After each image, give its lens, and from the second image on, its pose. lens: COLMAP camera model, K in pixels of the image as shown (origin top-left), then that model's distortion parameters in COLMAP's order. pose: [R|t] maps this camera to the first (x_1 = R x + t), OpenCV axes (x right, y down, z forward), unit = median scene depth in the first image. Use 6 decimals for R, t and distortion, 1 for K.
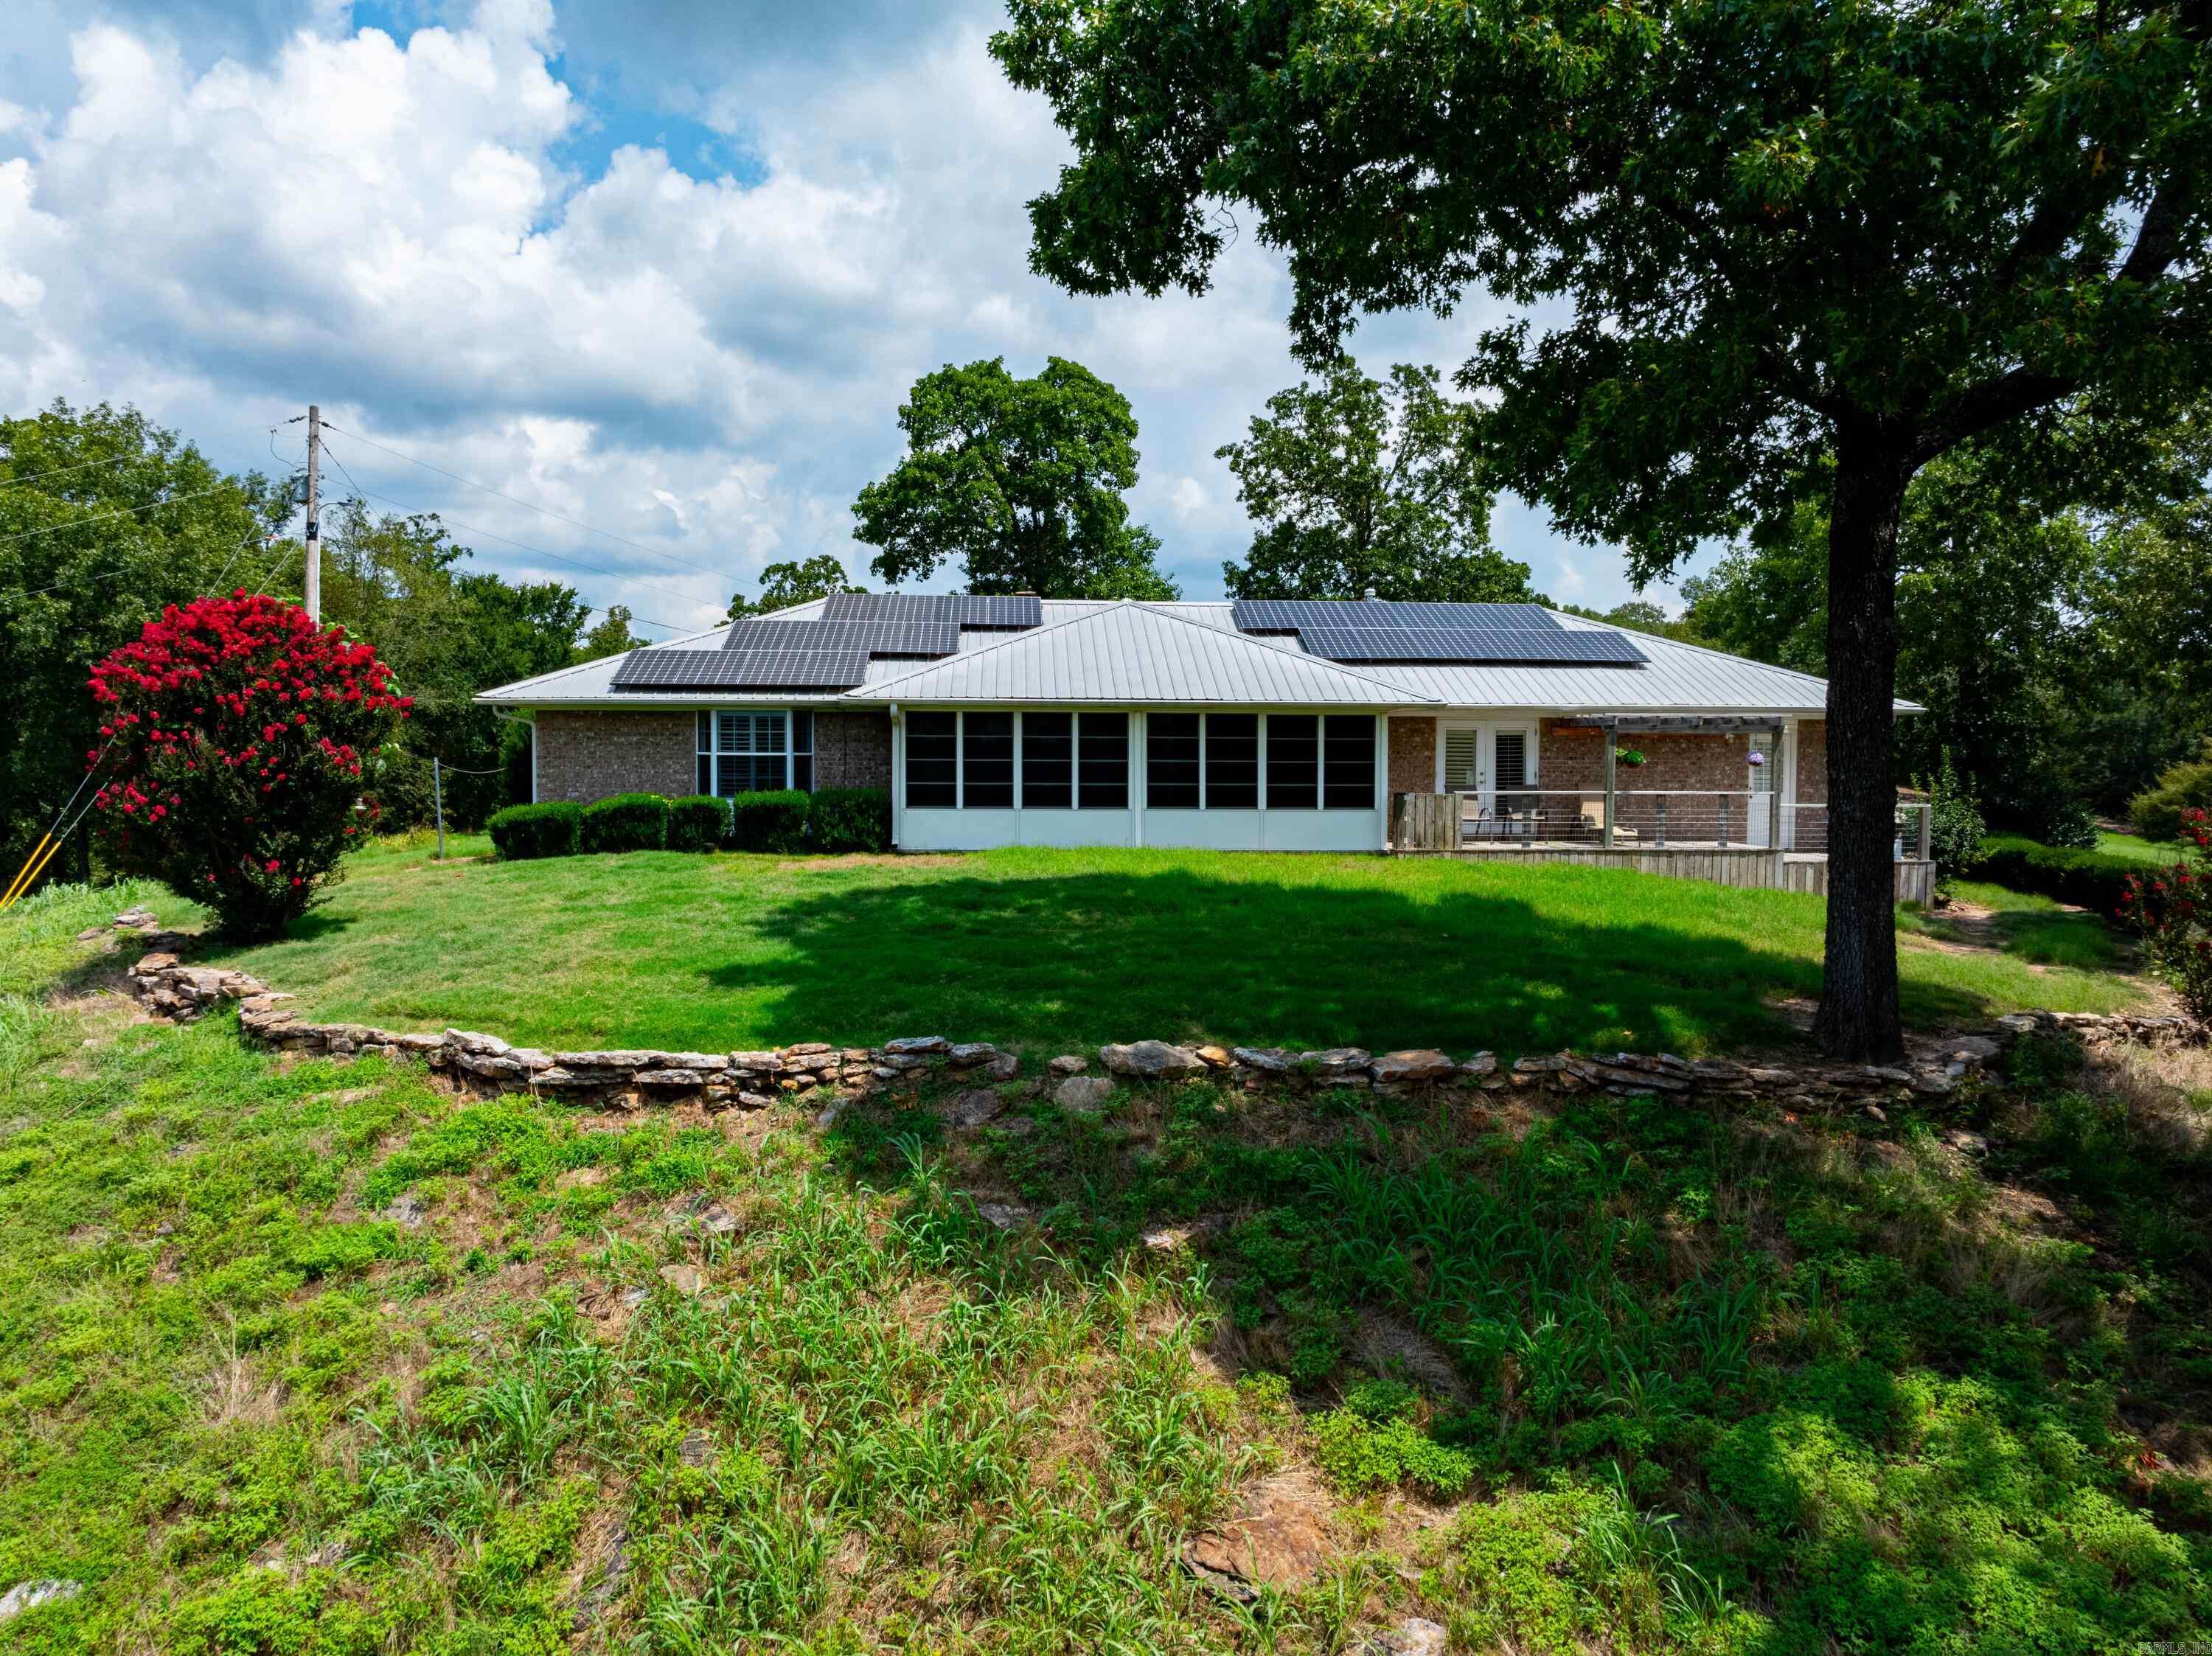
lens RADIAL K [[1557.4, 0, 1106.0], [0, 1557.4, 828.0], [0, 0, 1]] dist [-0.028340, -0.010067]
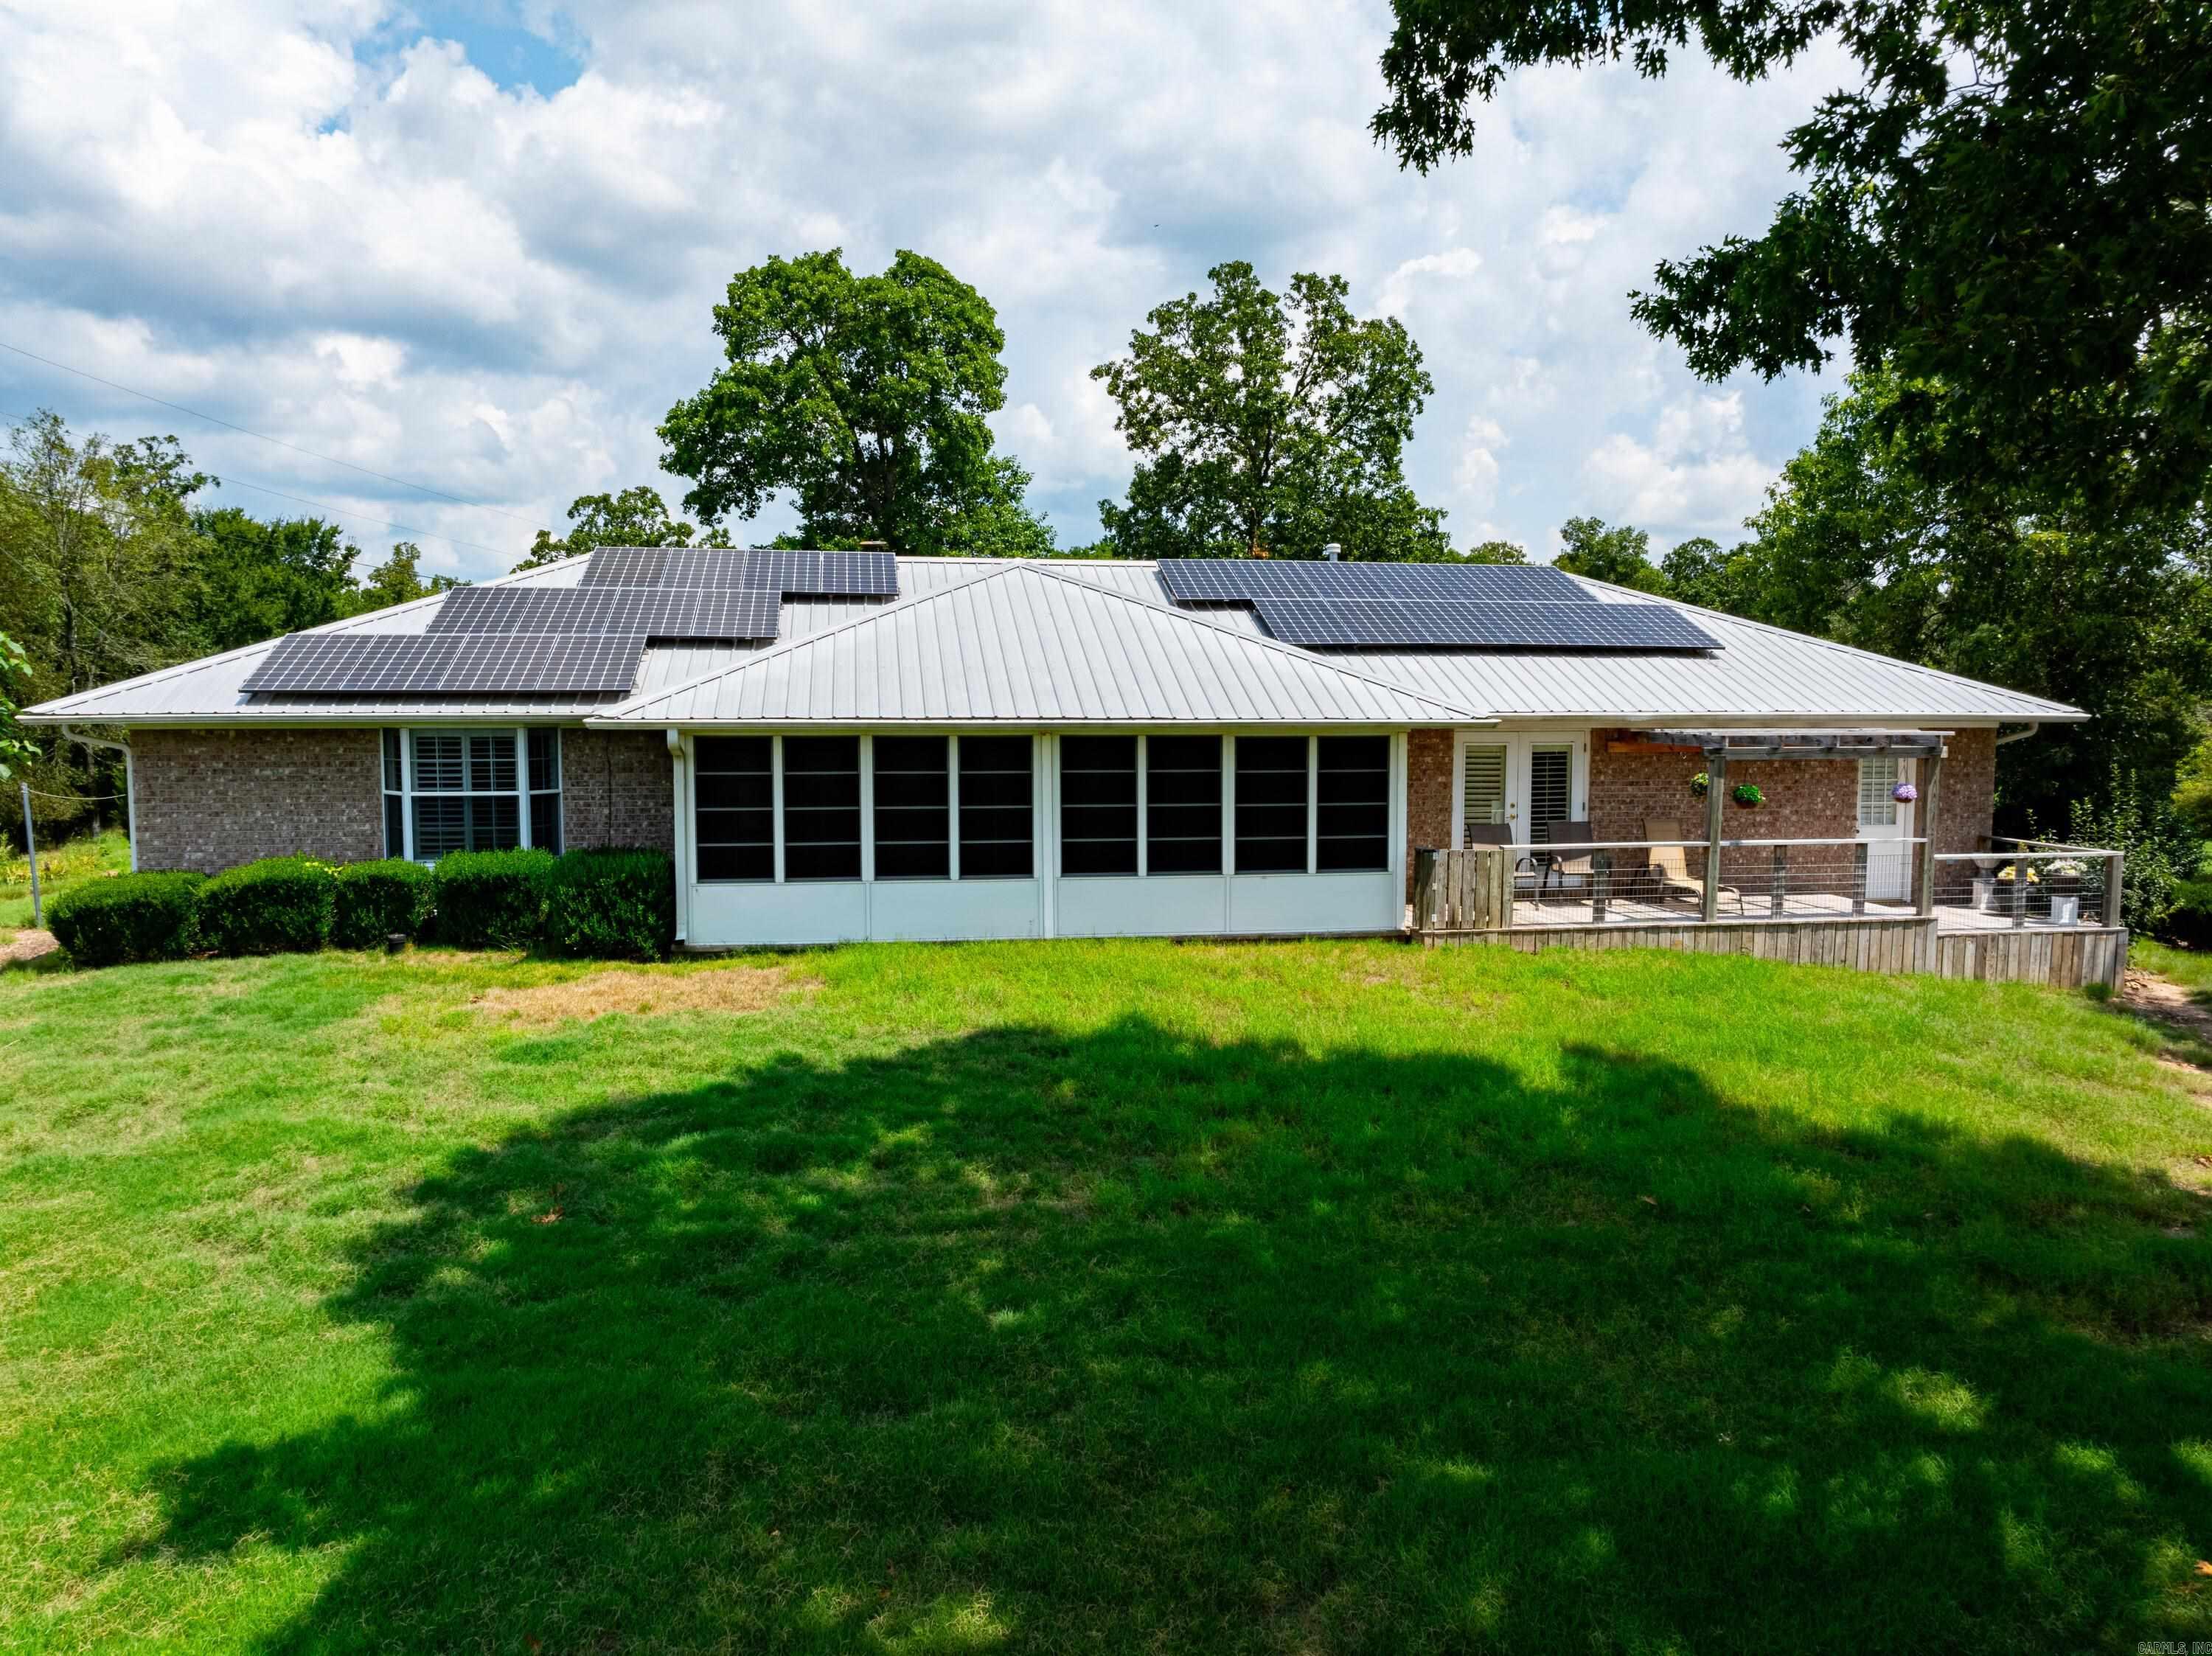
lens RADIAL K [[1557.4, 0, 1106.0], [0, 1557.4, 828.0], [0, 0, 1]] dist [-0.028340, -0.010067]
pose [[0.995207, -0.010645, 0.097212, -0.009308], [0.006601, 0.999103, 0.041832, -0.029056], [-0.097570, -0.040990, 0.994384, 0.153621]]
